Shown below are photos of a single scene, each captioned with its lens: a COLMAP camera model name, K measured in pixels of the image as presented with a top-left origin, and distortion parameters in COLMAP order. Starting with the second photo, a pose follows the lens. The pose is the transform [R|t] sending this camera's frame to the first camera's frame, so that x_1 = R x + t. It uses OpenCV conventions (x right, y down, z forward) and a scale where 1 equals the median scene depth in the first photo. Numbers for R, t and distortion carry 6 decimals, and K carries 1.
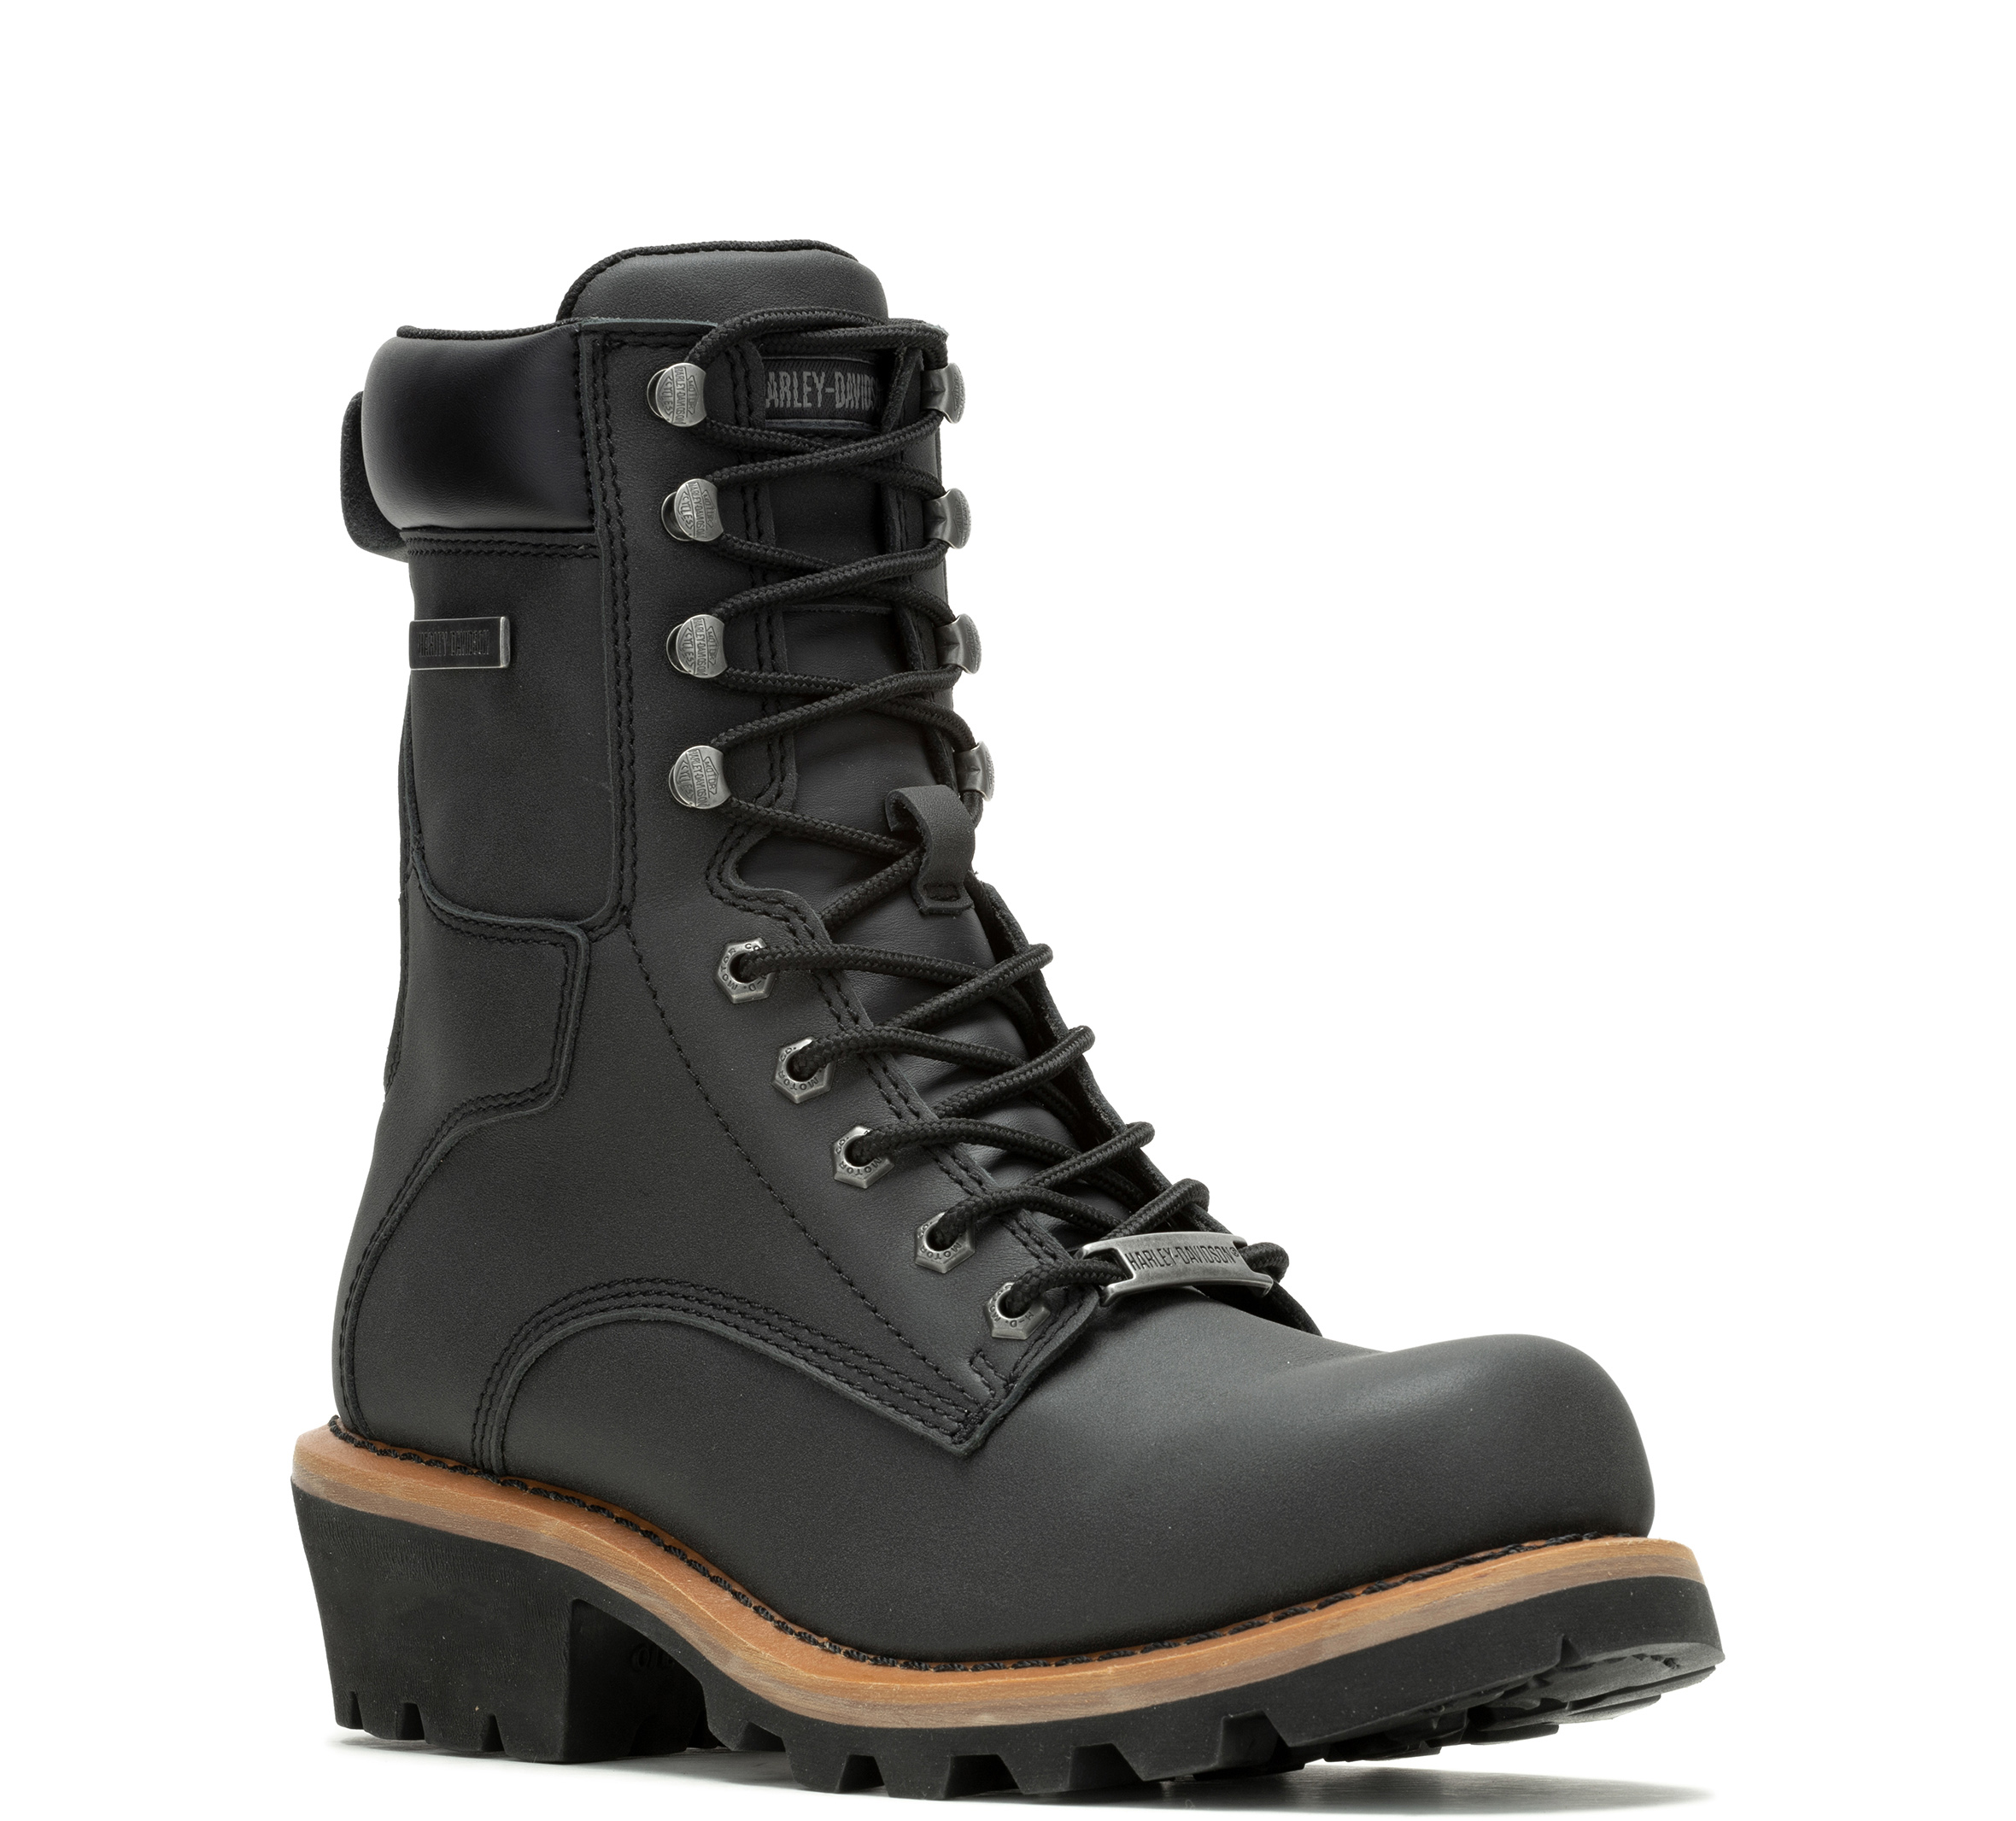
lens RADIAL K [[6674.5, 0, 1007.4], [0, 6674.5, 912.6], [0, 0, 1]] dist [0.006762, 0.000000]
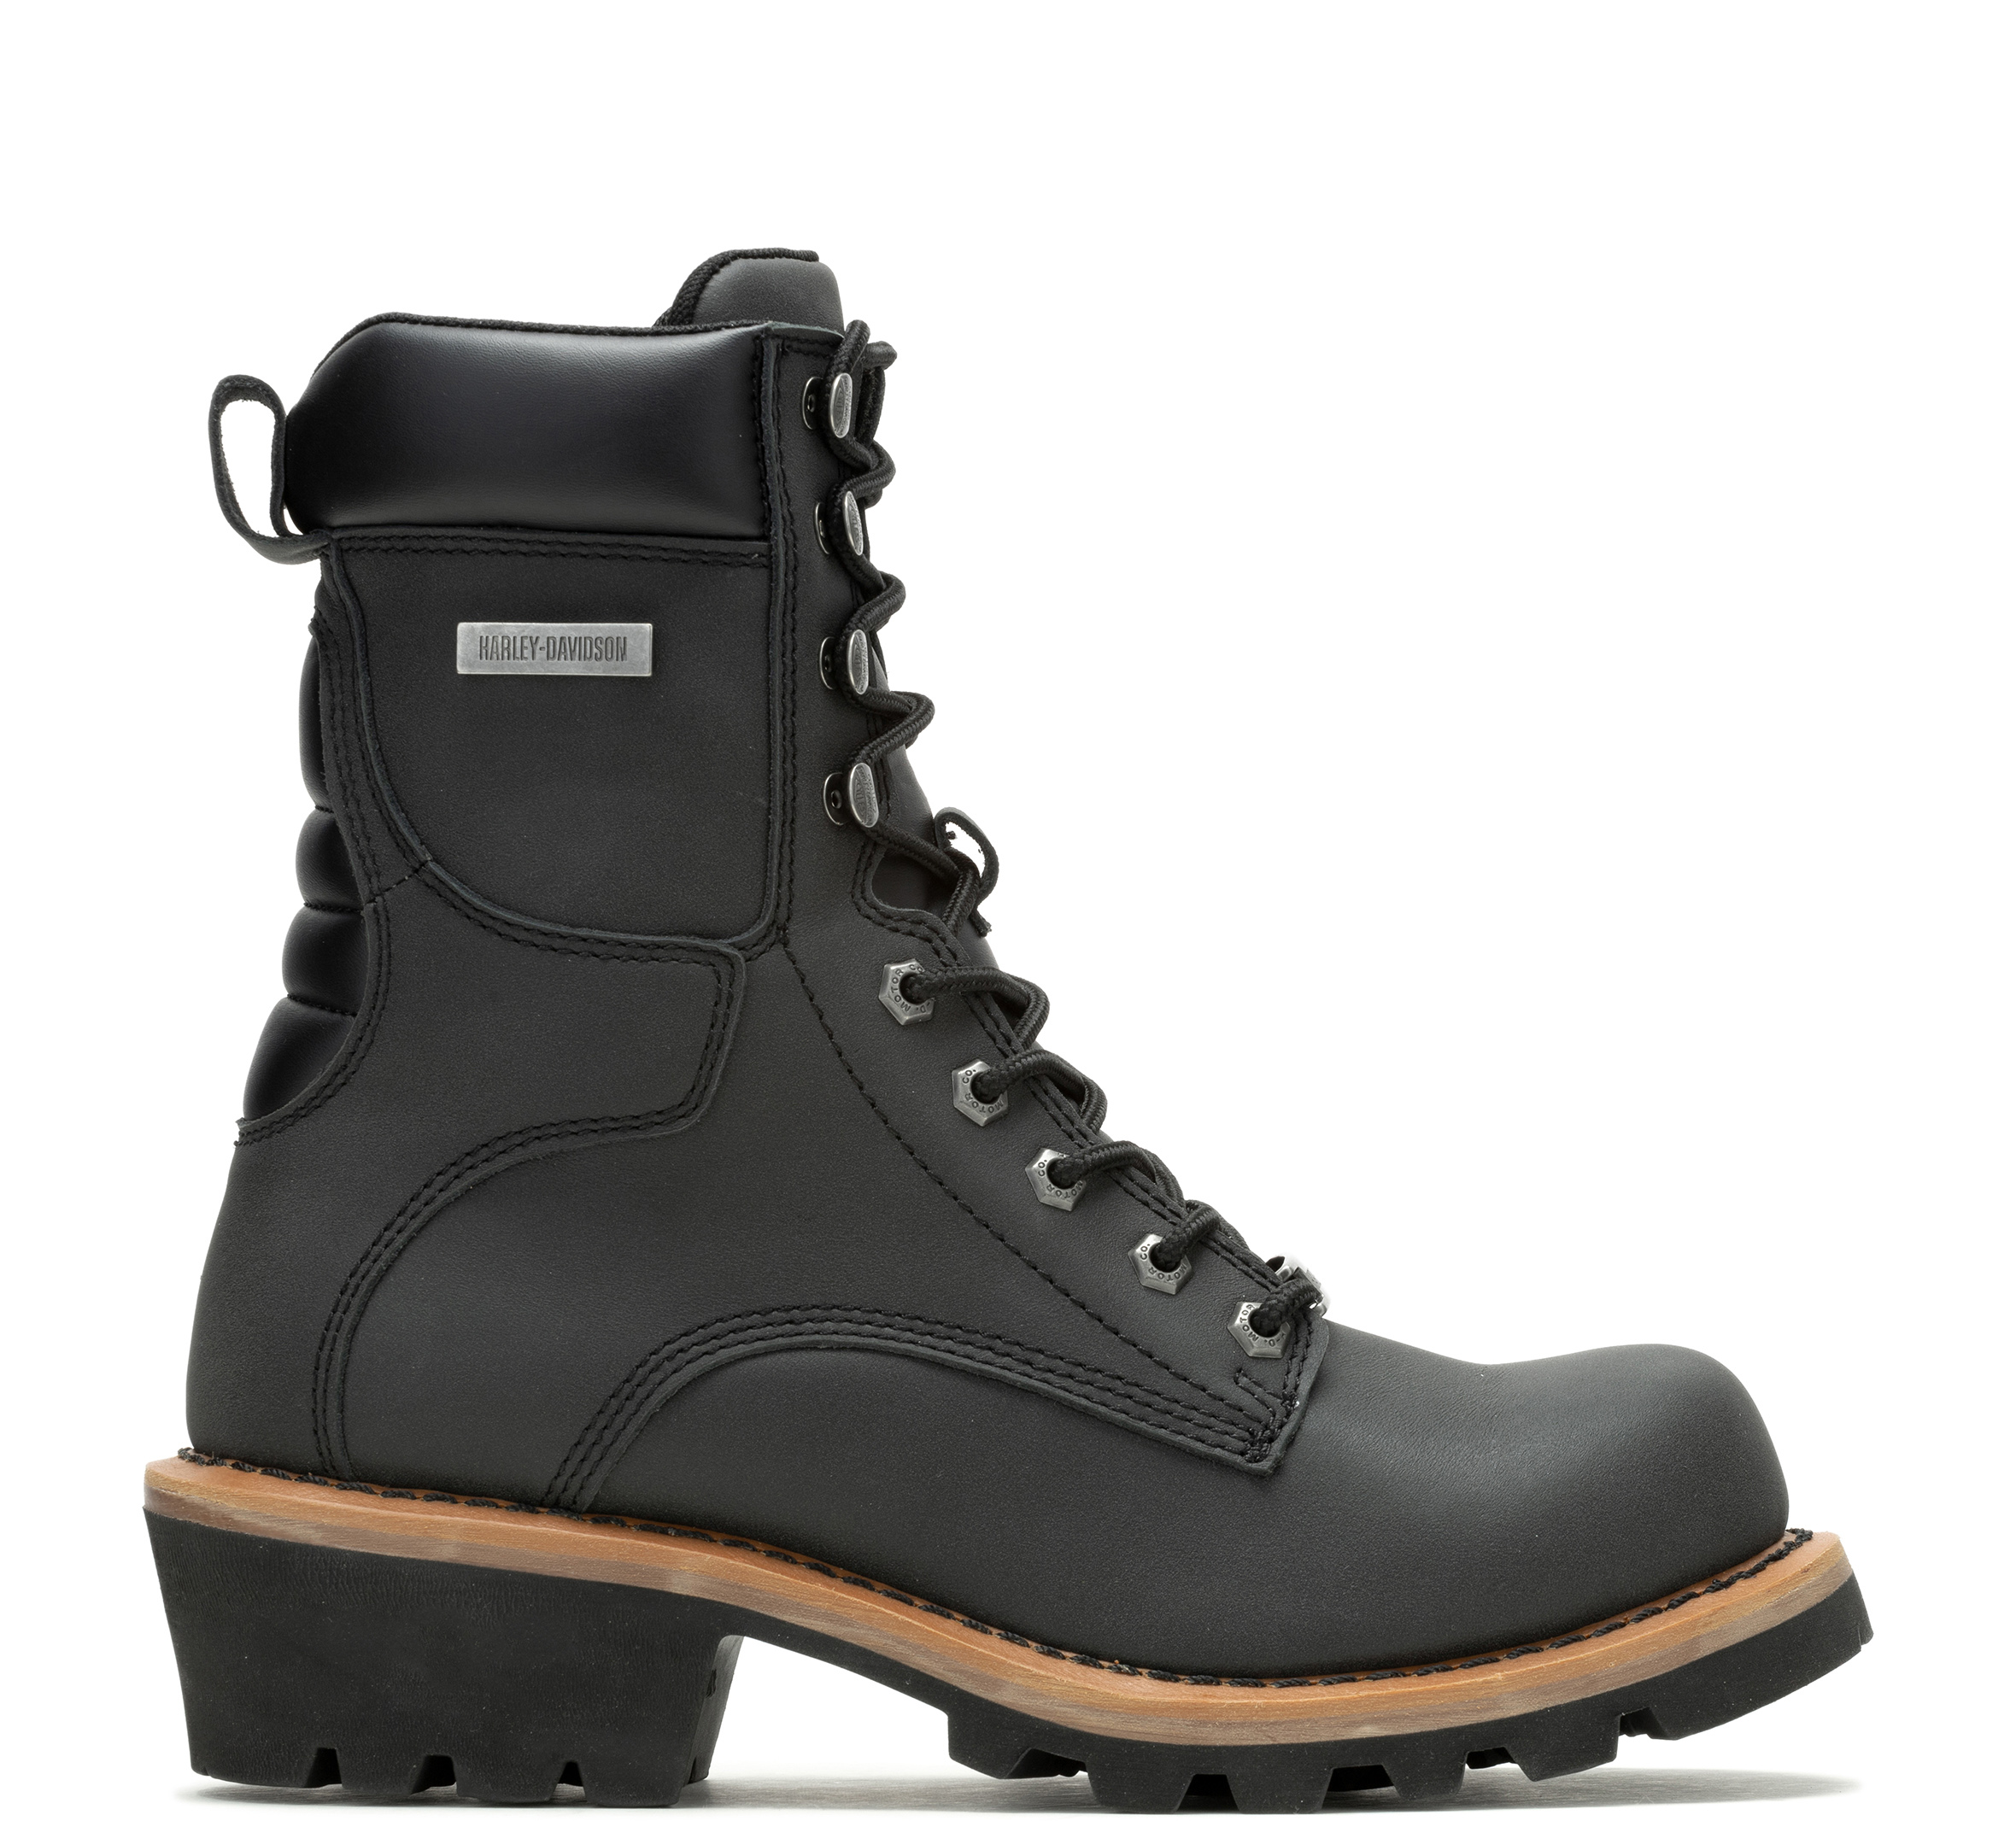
lens RADIAL K [[6674.5, 0, 1008.2], [0, 6674.5, 908.0], [0, 0, 1]] dist [0.006762, 0.000000]
pose [[0.845057, 0.014448, 0.534481, -0.552158], [-0.014168, 0.999889, -0.004628, 0.000668], [-0.534489, -0.003662, 0.845168, 0.155866]]
